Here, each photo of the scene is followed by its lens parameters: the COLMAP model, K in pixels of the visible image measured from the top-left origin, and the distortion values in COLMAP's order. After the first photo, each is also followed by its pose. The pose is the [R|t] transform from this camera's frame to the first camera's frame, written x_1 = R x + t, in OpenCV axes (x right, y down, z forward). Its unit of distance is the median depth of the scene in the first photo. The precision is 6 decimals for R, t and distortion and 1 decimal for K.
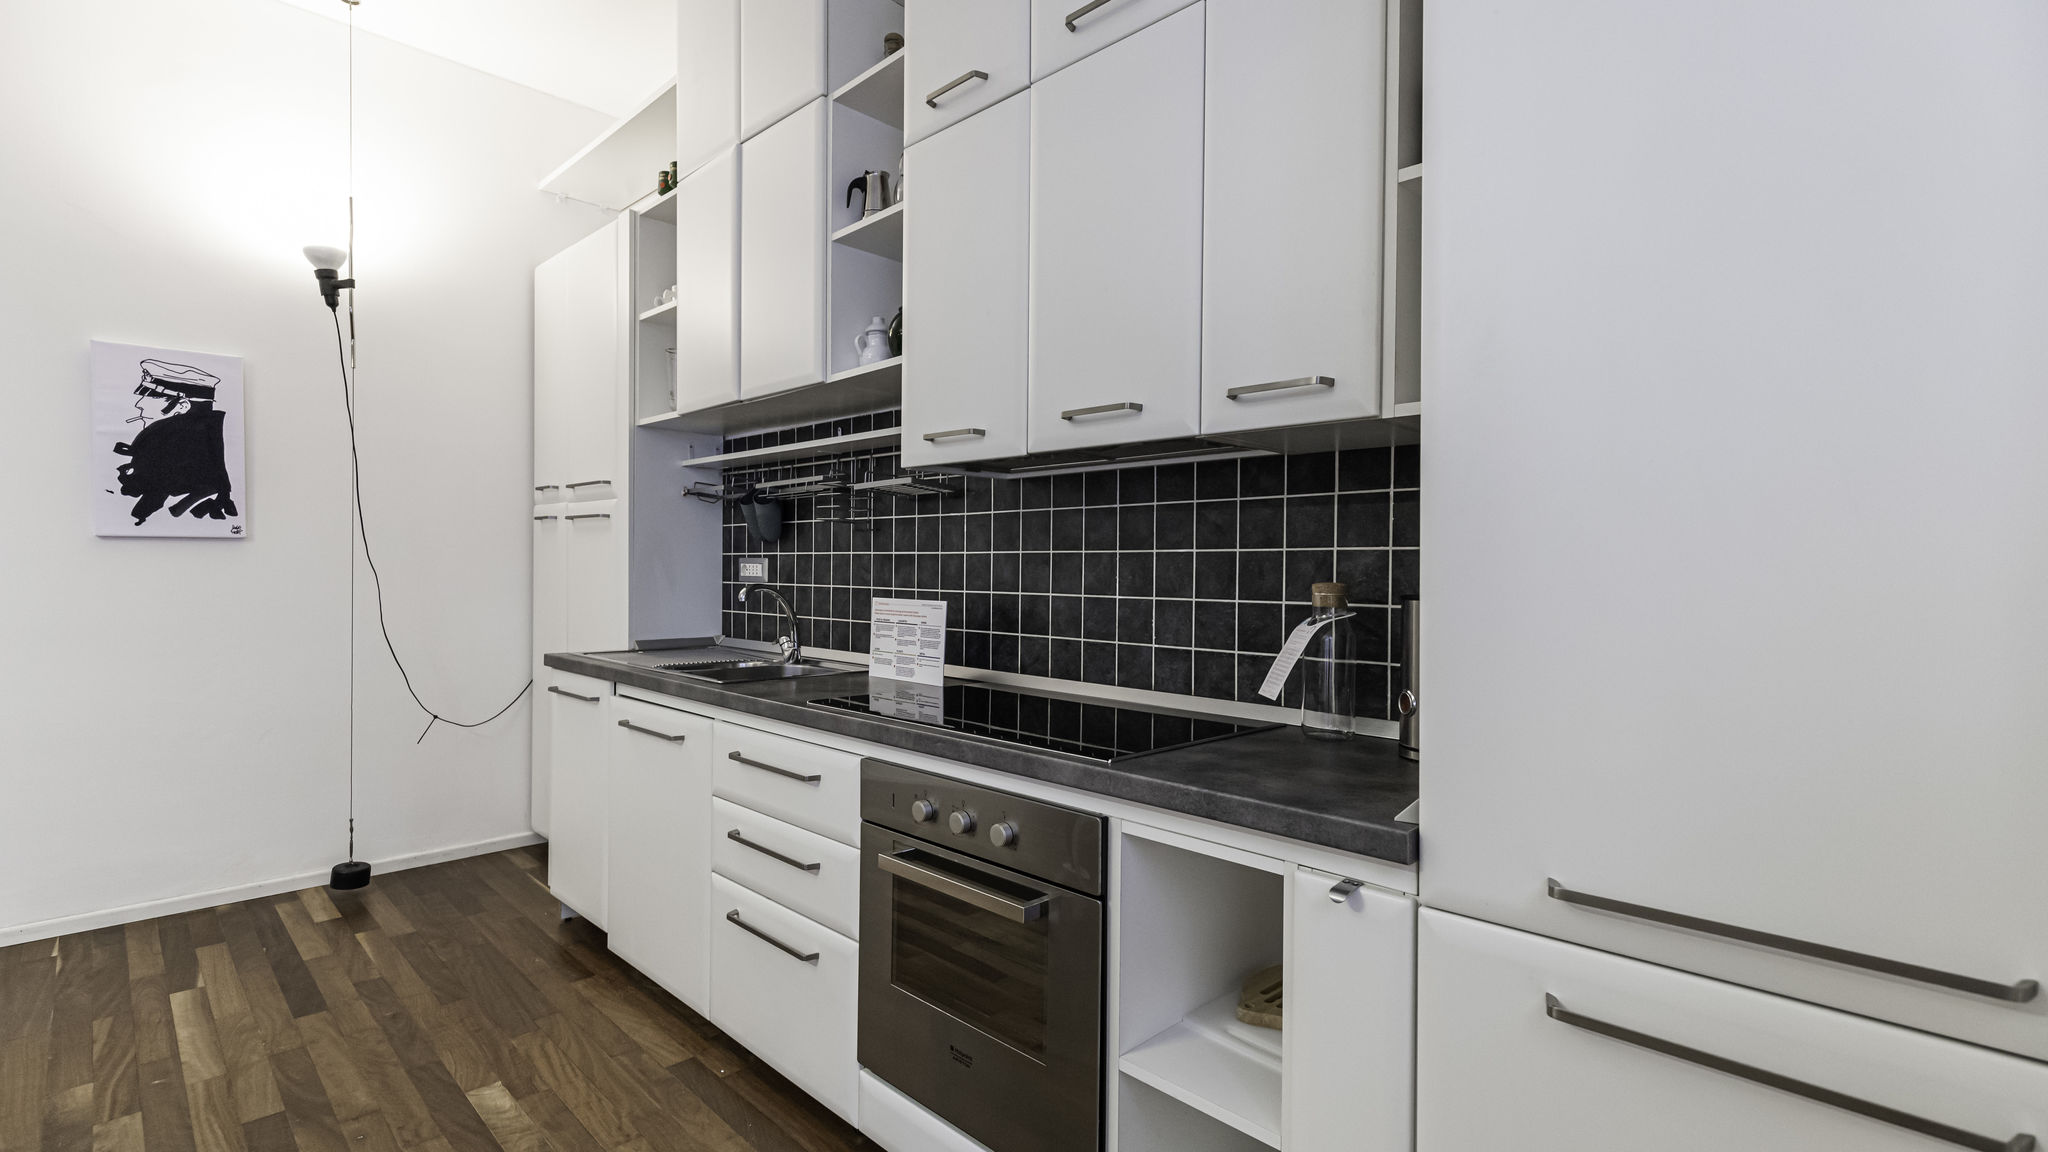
lens RADIAL K [[939.6, 0, 1028.8], [0, 939.6, 578.2], [0, 0, 1]] dist [0.008753, -0.002922]
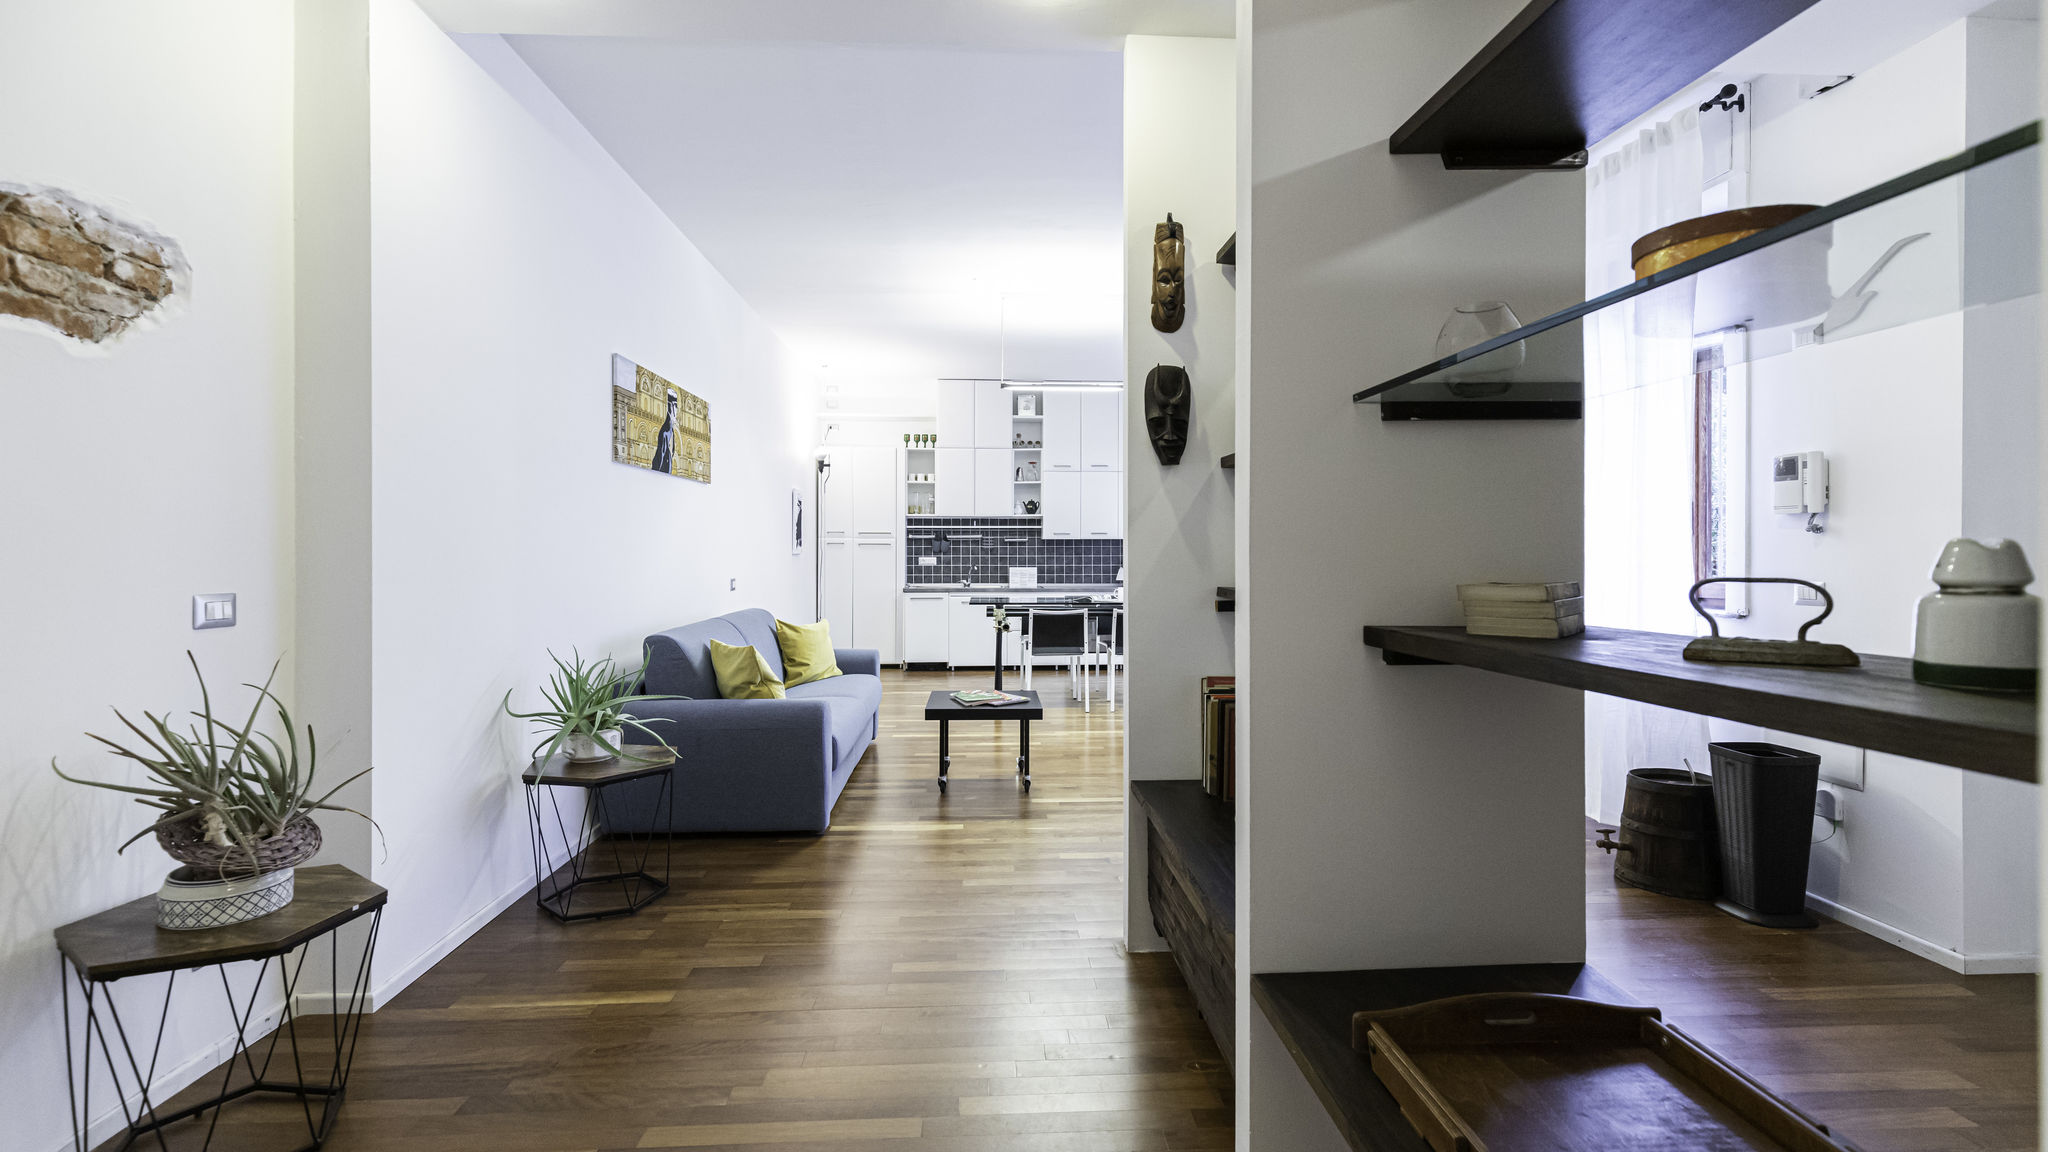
lens RADIAL K [[908.0, 0, 1015.7], [0, 908.0, 546.1], [0, 0, 1]] dist [0.003647, 0.000727]
pose [[0.676730, -0.006812, 0.736200, -2.576101], [0.014604, 0.999885, -0.004172, -0.046542], [-0.736087, 0.013575, 0.676751, -1.421545]]
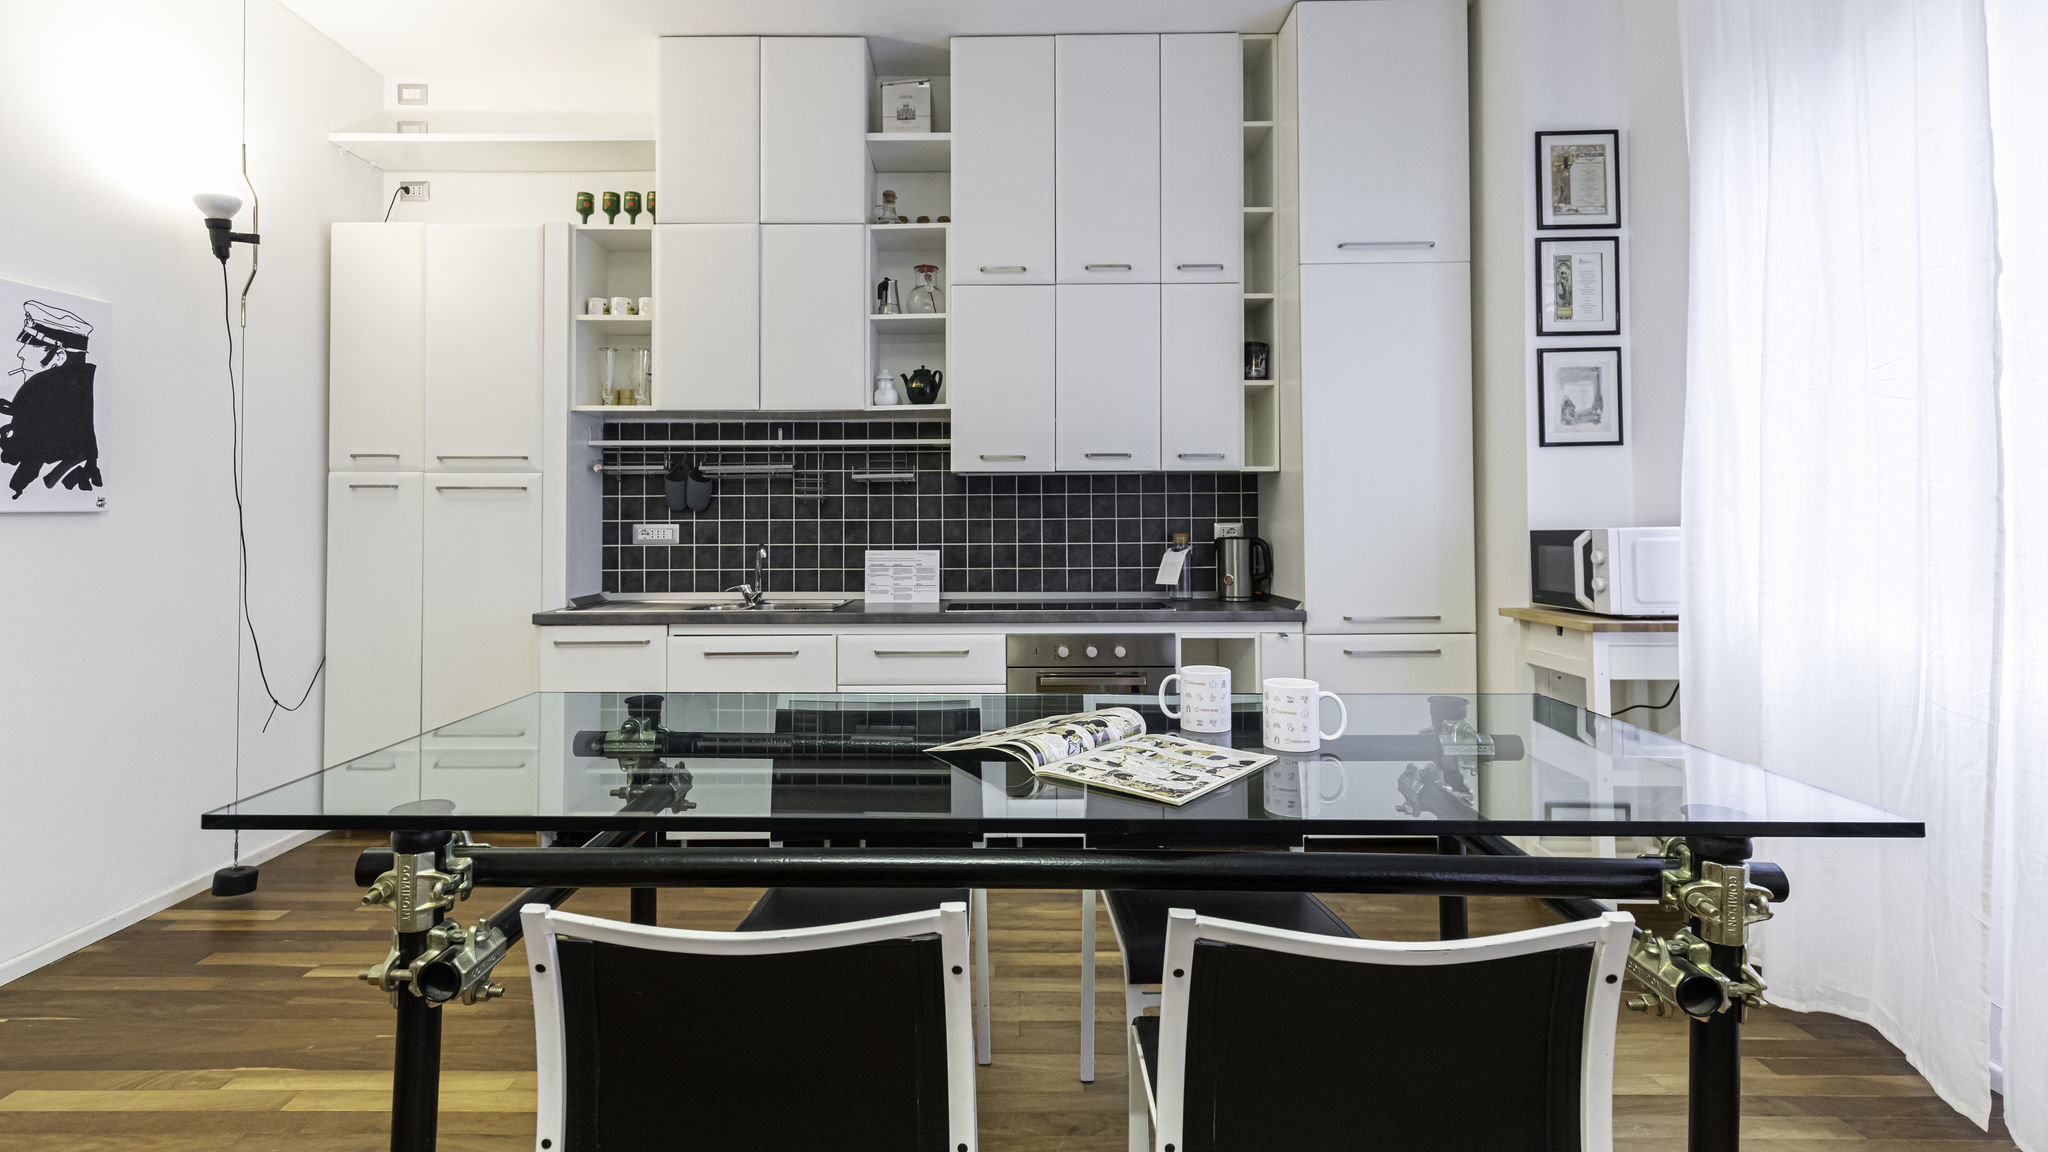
lens RADIAL K [[939.6, 0, 989.9], [0, 939.6, 498.1], [0, 0, 1]] dist [0.008753, -0.002922]
pose [[0.711203, 0.000798, 0.702987, -0.921051], [0.018859, 0.999618, -0.020213, -0.024604], [-0.702734, 0.027633, 0.710916, -0.182057]]
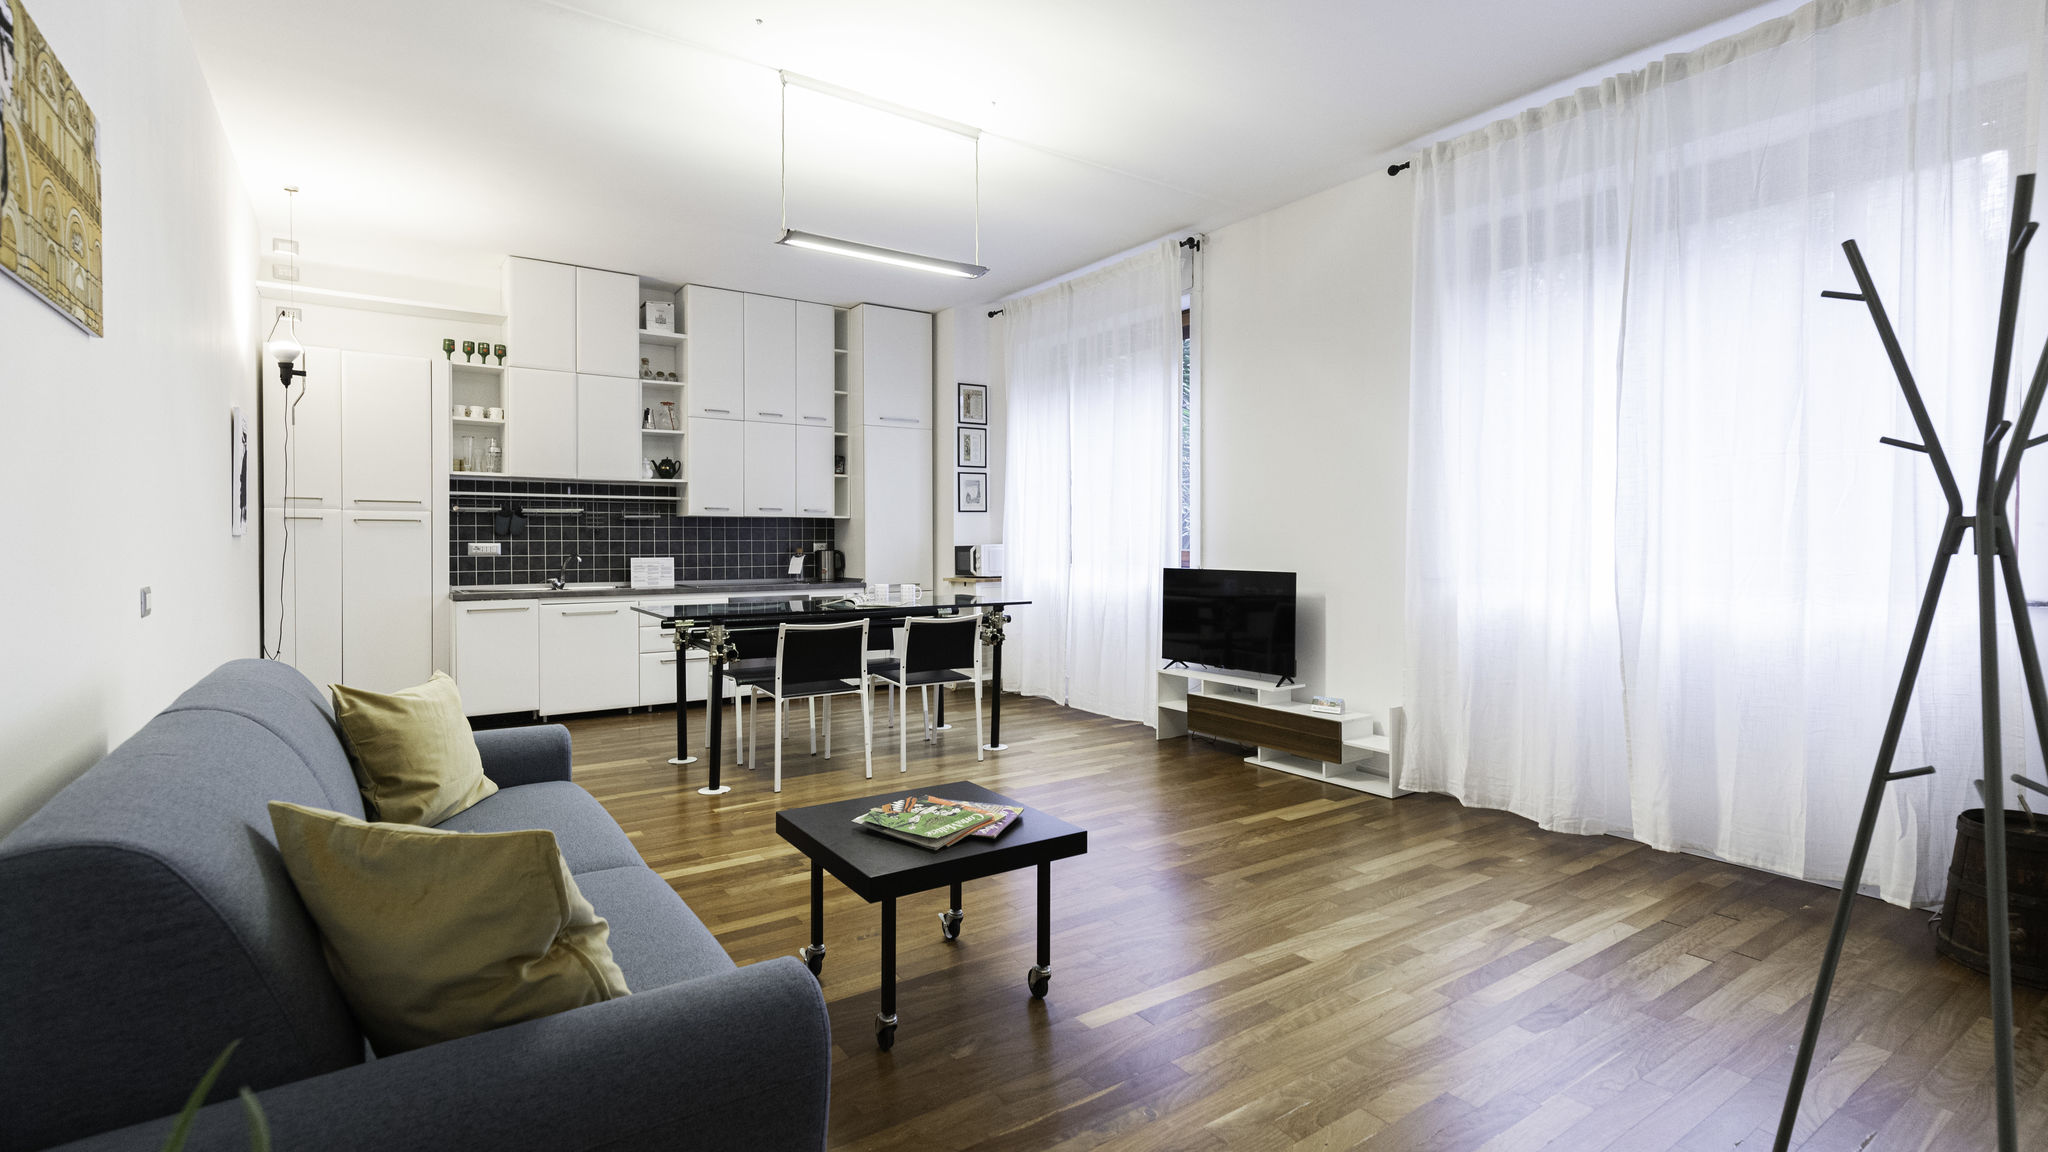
lens RADIAL K [[939.6, 0, 1034.5], [0, 939.6, 541.8], [0, 0, 1]] dist [0.008753, -0.002922]
pose [[0.175771, -0.012824, 0.984348, -2.218078], [0.013031, 0.999858, 0.010699, -0.034279], [-0.984345, 0.010946, 0.175913, -0.518830]]
